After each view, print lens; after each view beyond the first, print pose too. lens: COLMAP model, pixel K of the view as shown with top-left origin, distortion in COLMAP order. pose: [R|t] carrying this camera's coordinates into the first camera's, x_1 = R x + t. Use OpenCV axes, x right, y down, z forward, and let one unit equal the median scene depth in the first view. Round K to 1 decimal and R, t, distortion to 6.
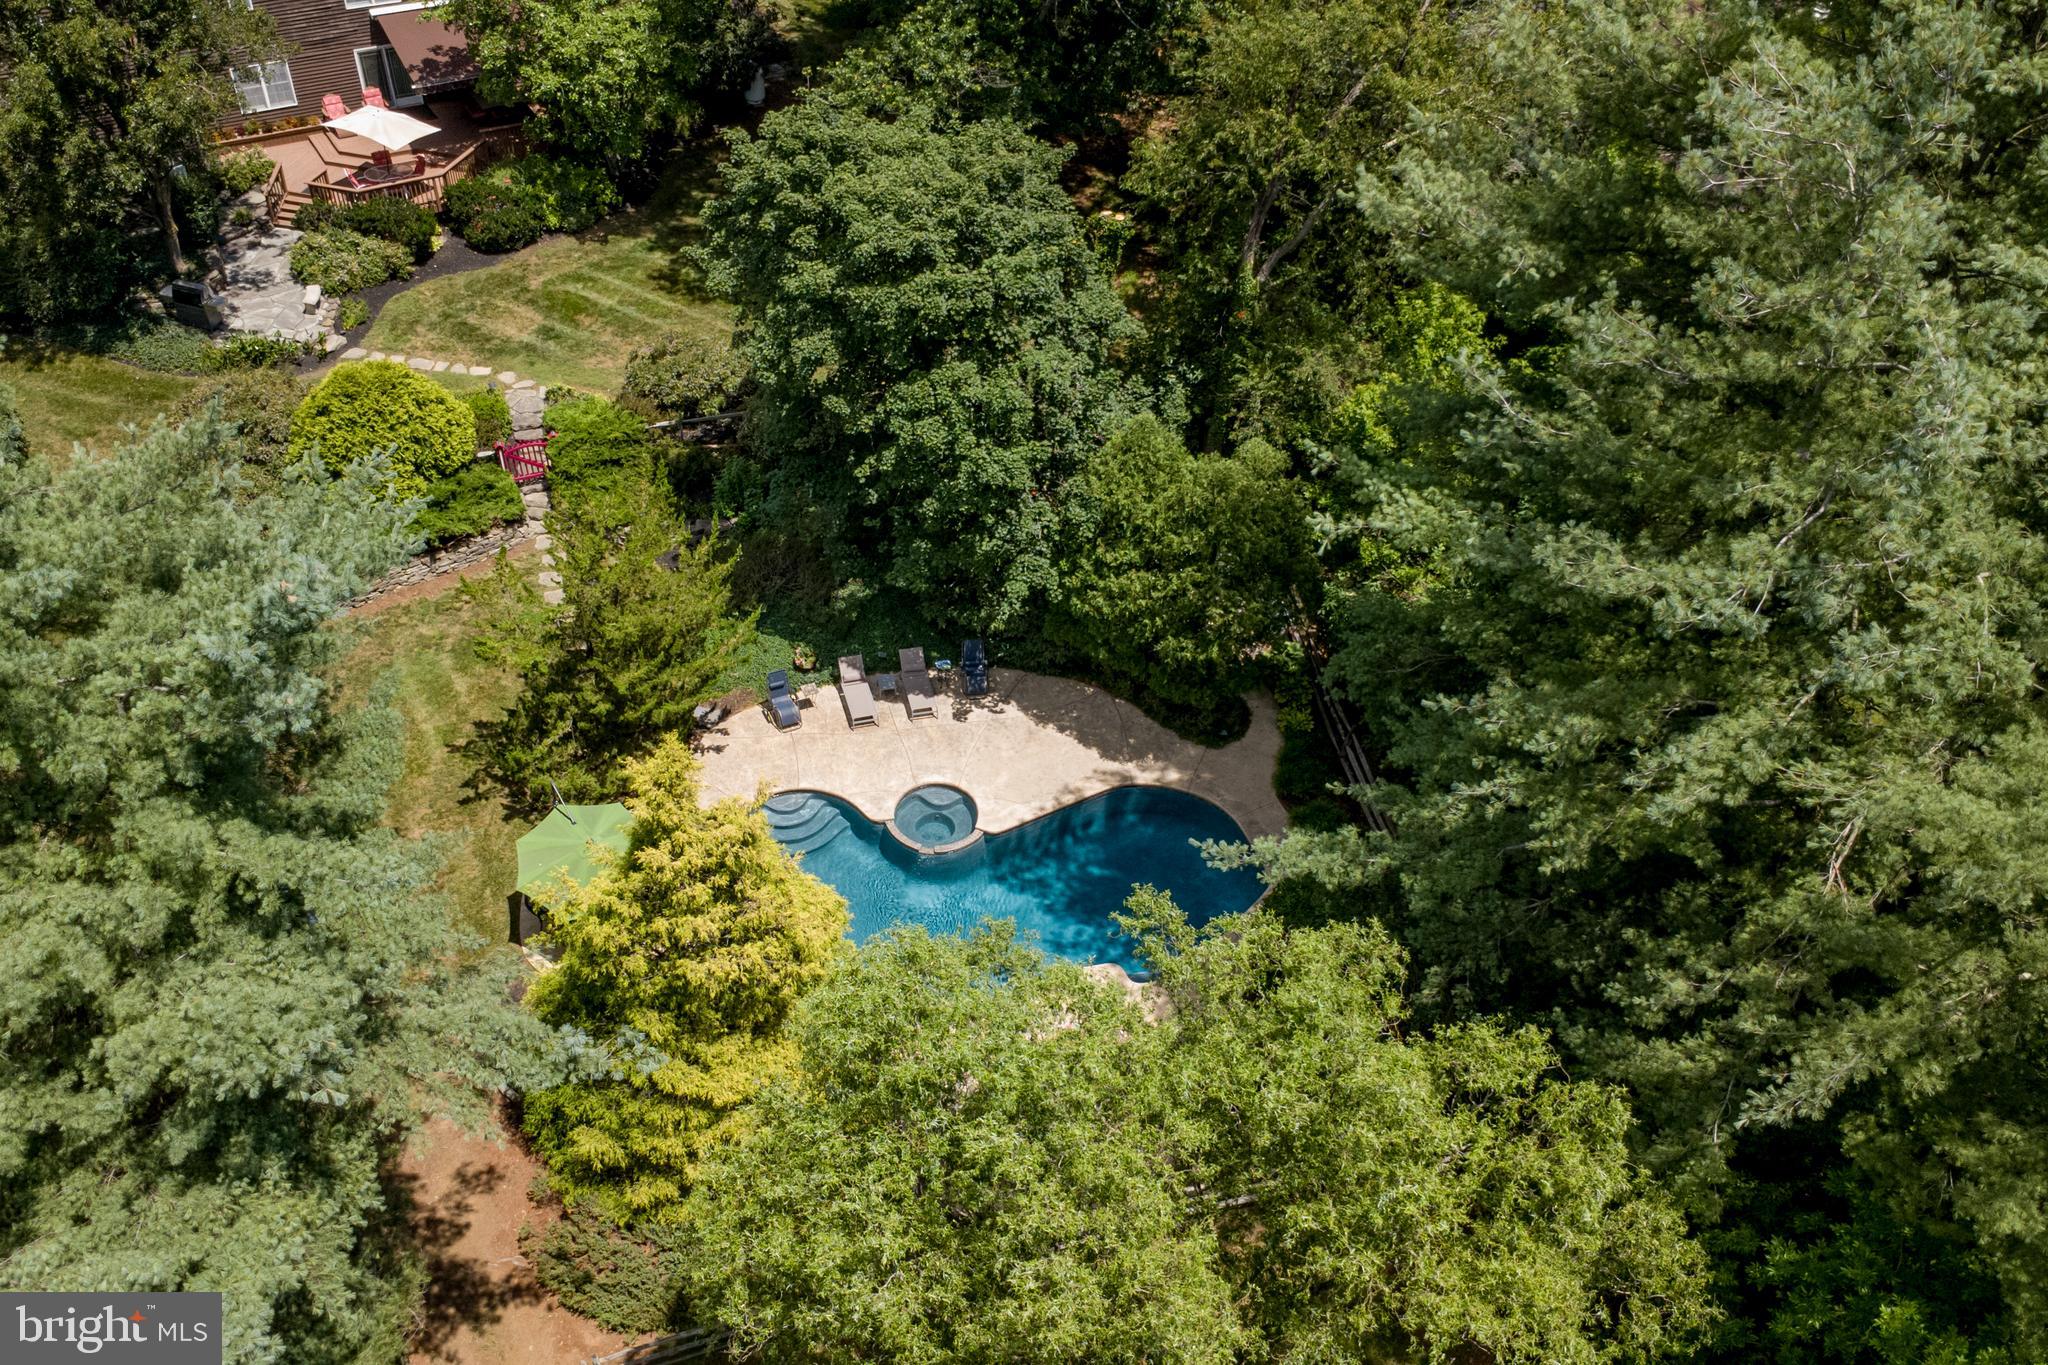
lens RADIAL K [[1707.3, 0, 1017.8], [0, 1707.3, 681.5], [0, 0, 1]] dist [0.016800, -0.007252]
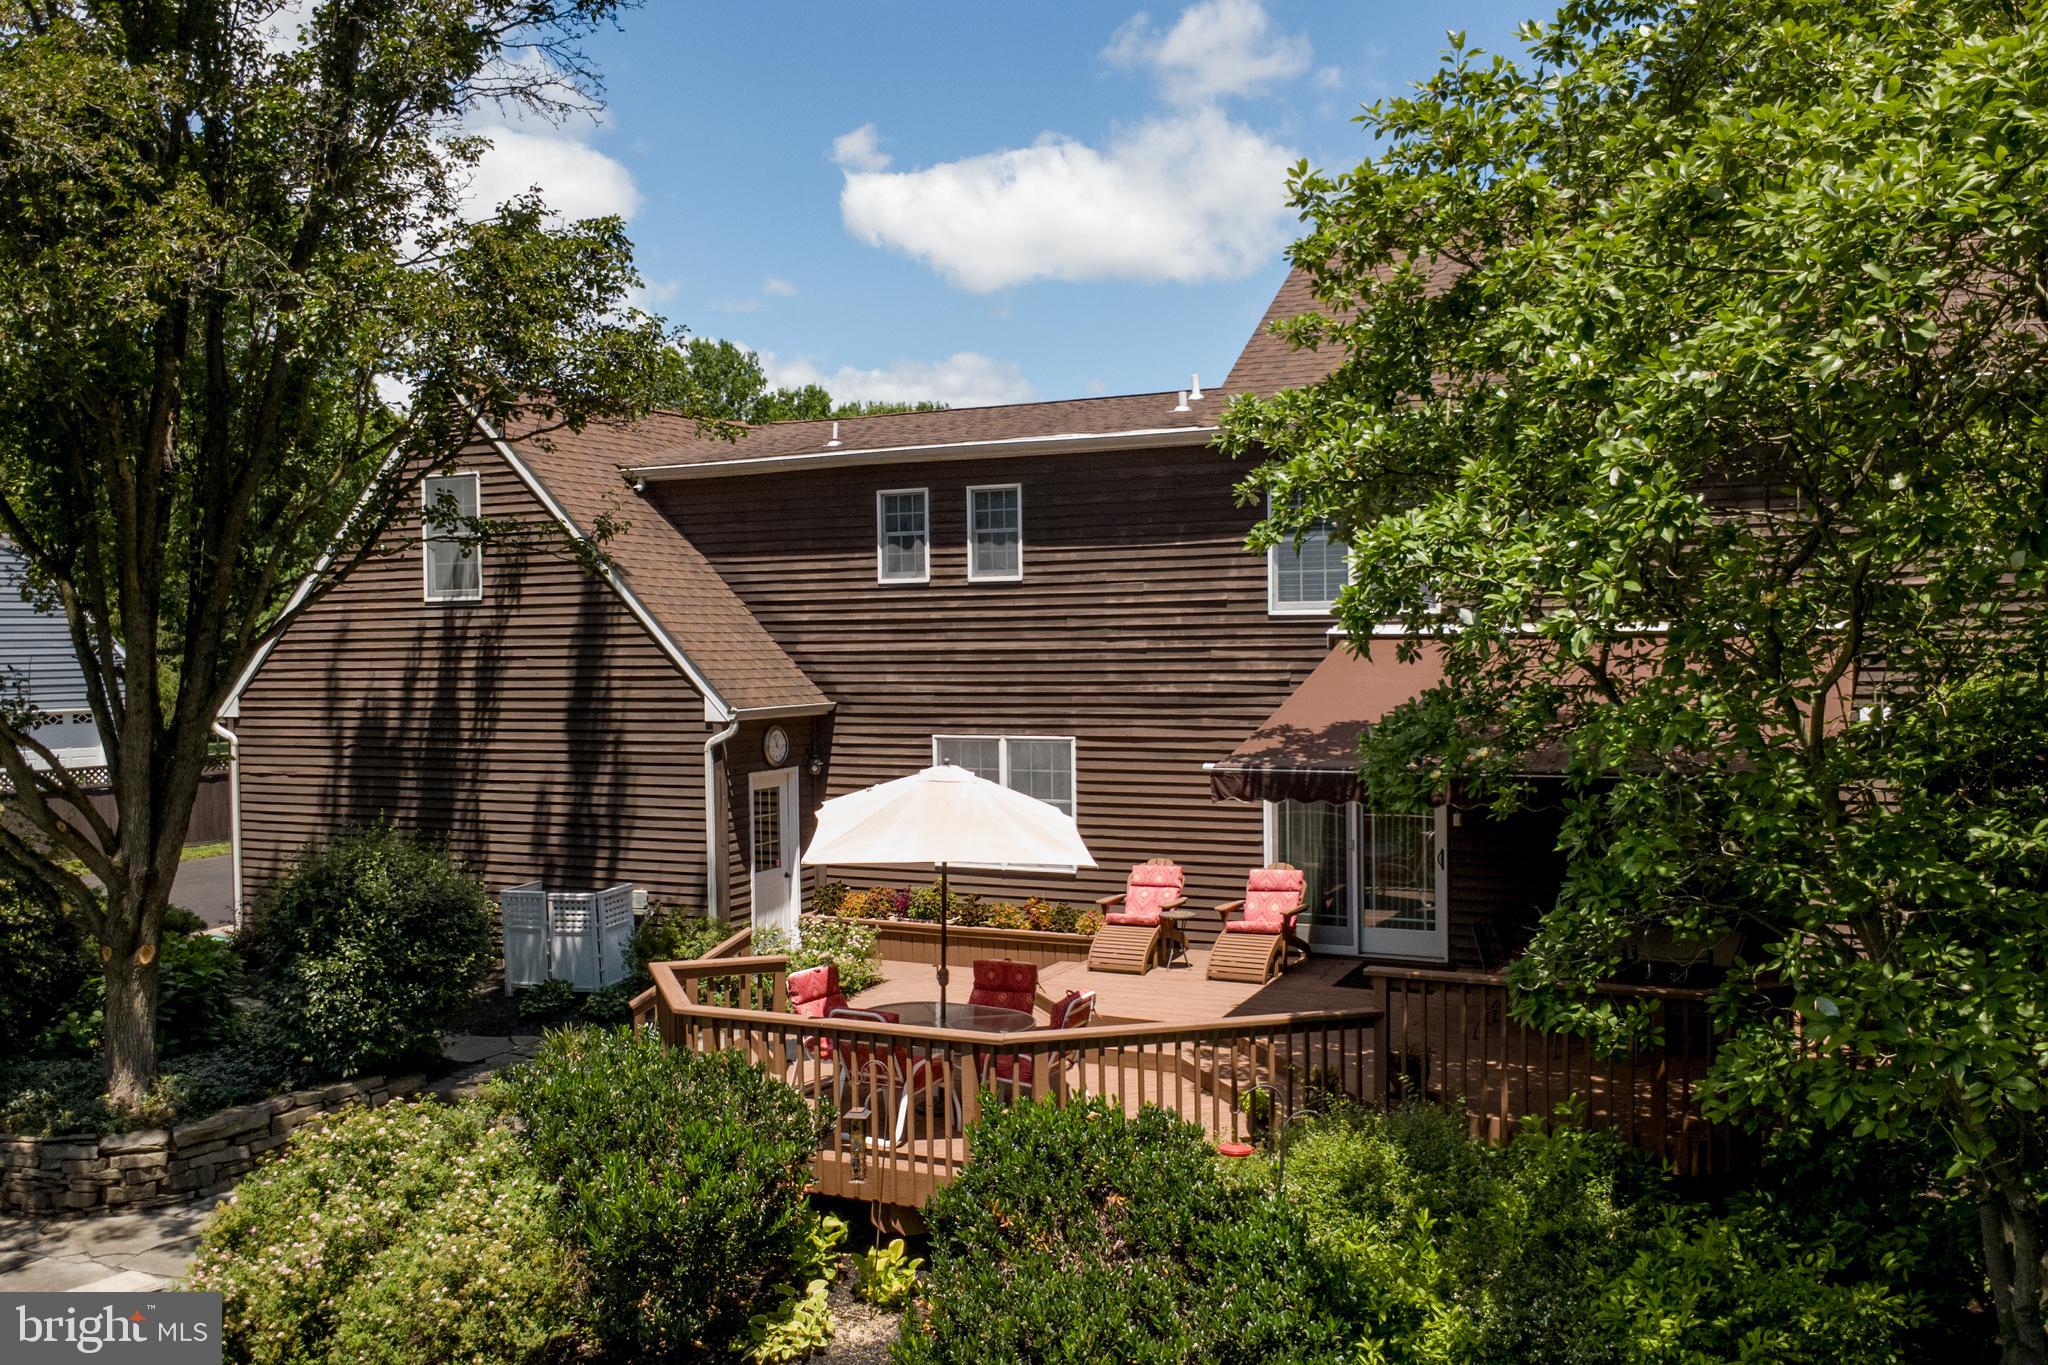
lens RADIAL K [[1707.3, 0, 1040.7], [0, 1707.3, 673.7], [0, 0, 1]] dist [0.016800, -0.007252]
pose [[0.540720, -0.029106, -0.840699, -0.216083], [-0.529047, 0.765240, -0.366765, -0.355136], [0.654012, 0.643086, 0.398382, 1.233003]]
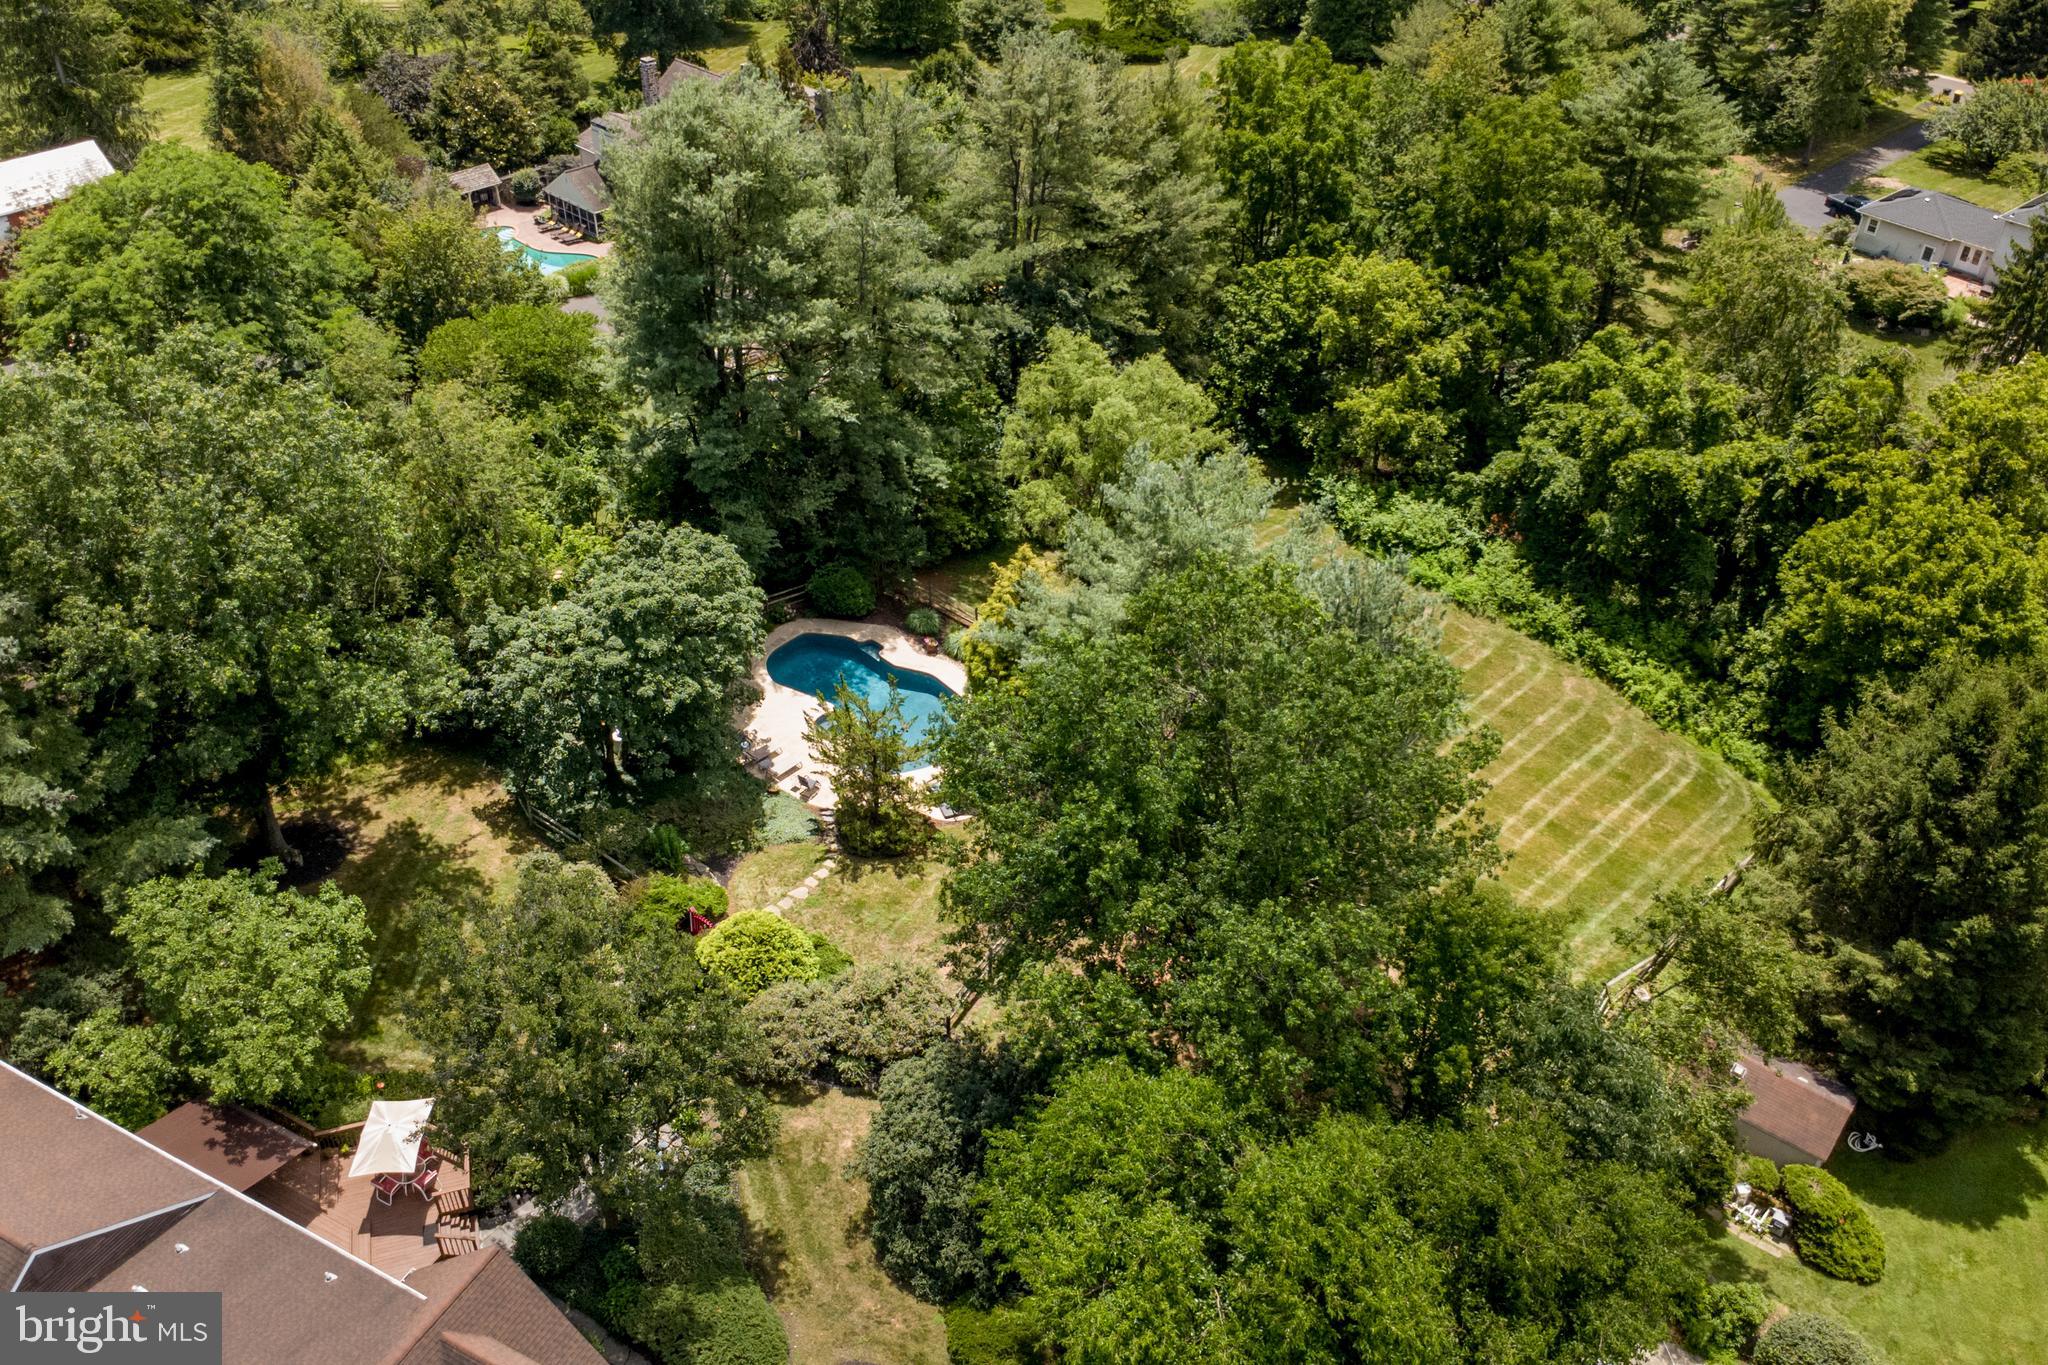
lens RADIAL K [[1707.3, 0, 1018.9], [0, 1707.3, 685.7], [0, 0, 1]] dist [0.016800, -0.007252]
pose [[-0.516652, -0.541976, 0.662822, -1.493458], [0.542099, 0.392147, 0.743202, -1.343609], [-0.662721, 0.743292, 0.091202, 0.634842]]
